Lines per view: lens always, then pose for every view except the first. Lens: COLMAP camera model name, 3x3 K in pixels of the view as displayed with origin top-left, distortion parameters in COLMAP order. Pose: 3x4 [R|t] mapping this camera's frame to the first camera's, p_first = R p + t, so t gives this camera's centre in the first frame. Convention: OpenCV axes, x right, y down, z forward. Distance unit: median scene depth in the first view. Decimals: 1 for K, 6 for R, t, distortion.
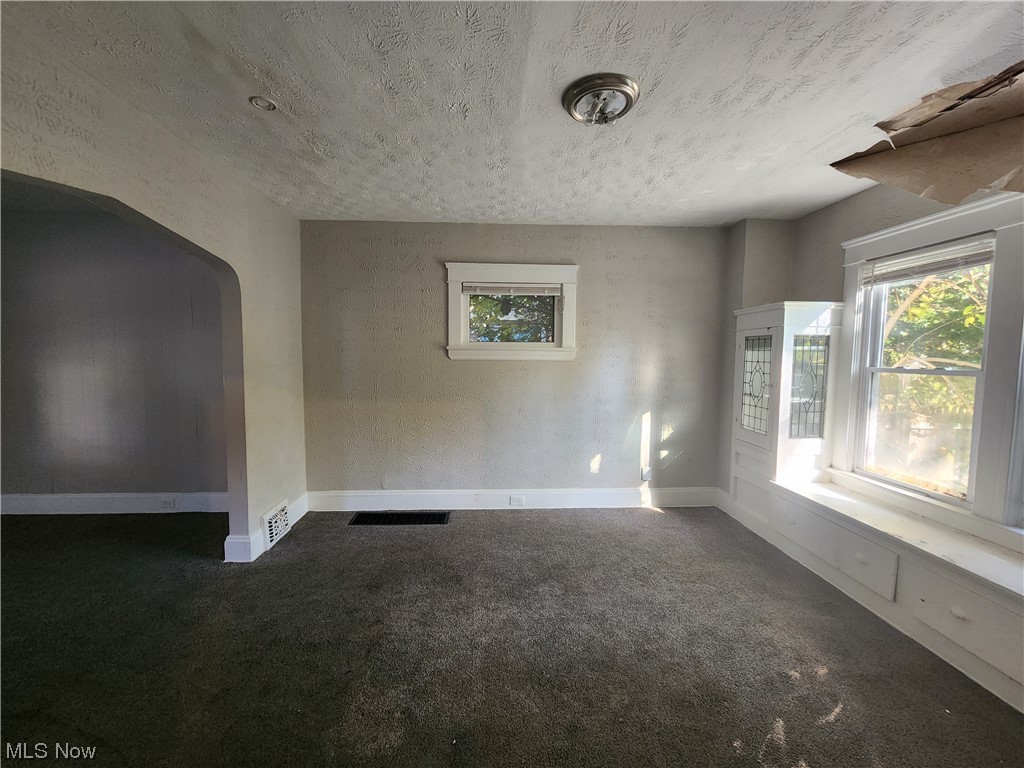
lens RADIAL K [[417.2, 0, 506.4], [0, 417.2, 384.9], [0, 0, 1]] dist [0.002018, -0.000150]
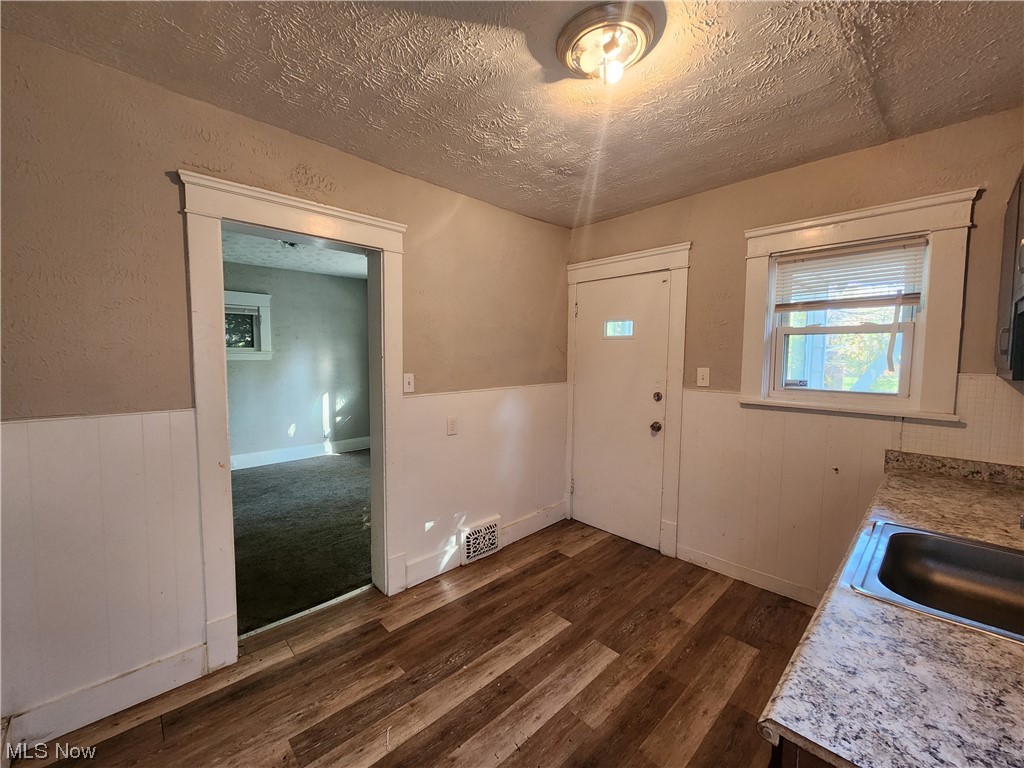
lens RADIAL K [[417.2, 0, 508.2], [0, 417.2, 385.4], [0, 0, 1]] dist [0.002018, -0.000150]
pose [[0.750820, -0.050622, 0.658564, -0.184584], [0.043759, 0.998681, 0.026876, 0.026165], [-0.659055, 0.008639, 0.752045, -0.649994]]
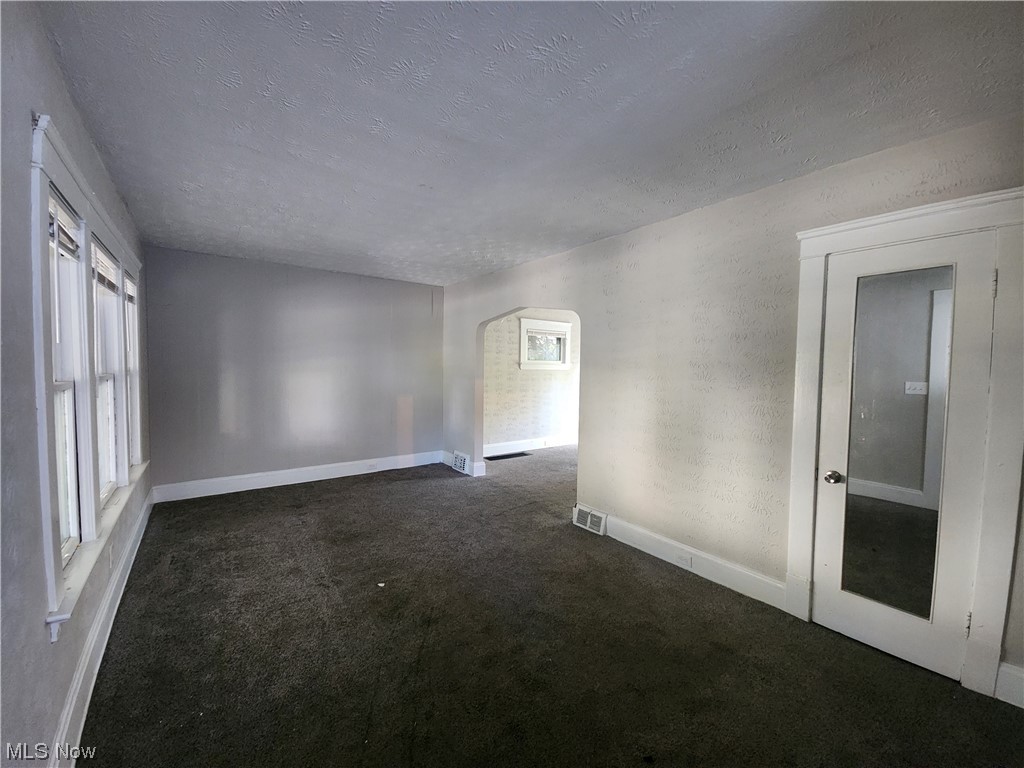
lens RADIAL K [[417.2, 0, 516.4], [0, 417.2, 381.5], [0, 0, 1]] dist [0.002018, -0.000150]
pose [[0.827914, -0.019087, 0.560530, -1.226135], [0.028051, 0.999579, -0.007394, 0.005680], [-0.560153, 0.021845, 0.828101, -0.544548]]
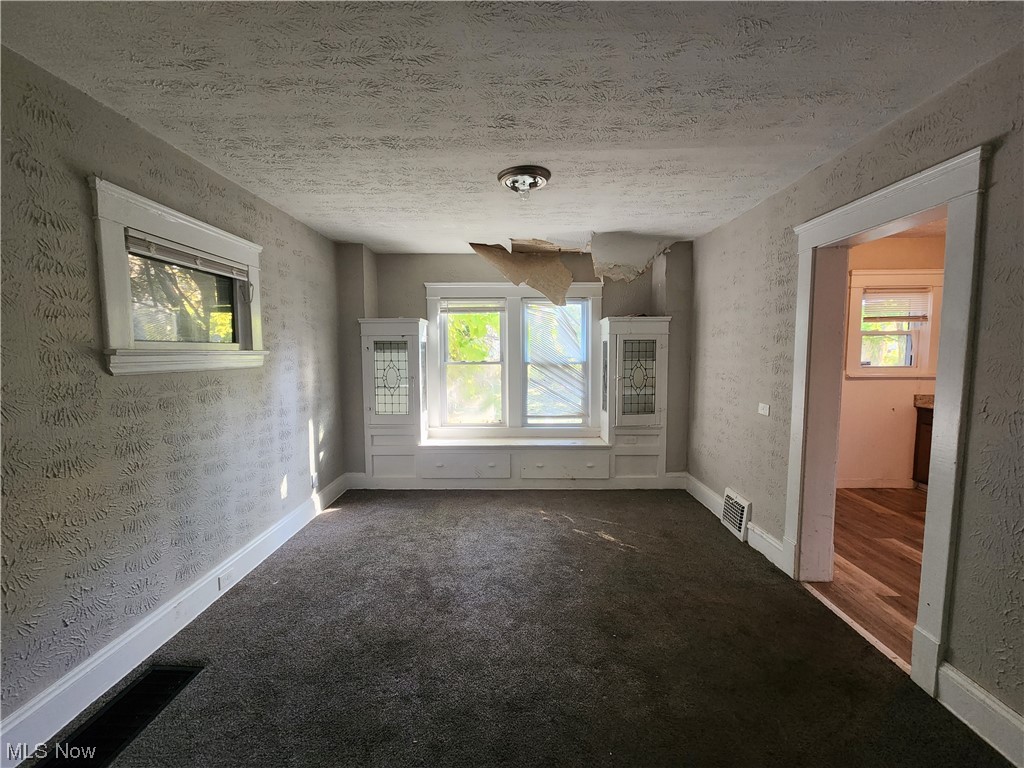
lens RADIAL K [[417.2, 0, 511.2], [0, 417.2, 382.3], [0, 0, 1]] dist [0.002018, -0.000150]
pose [[0.057077, -0.082469, 0.994958, -0.622661], [0.076944, 0.993982, 0.077974, -0.056145], [-0.995400, 0.072105, 0.063079, 0.503125]]
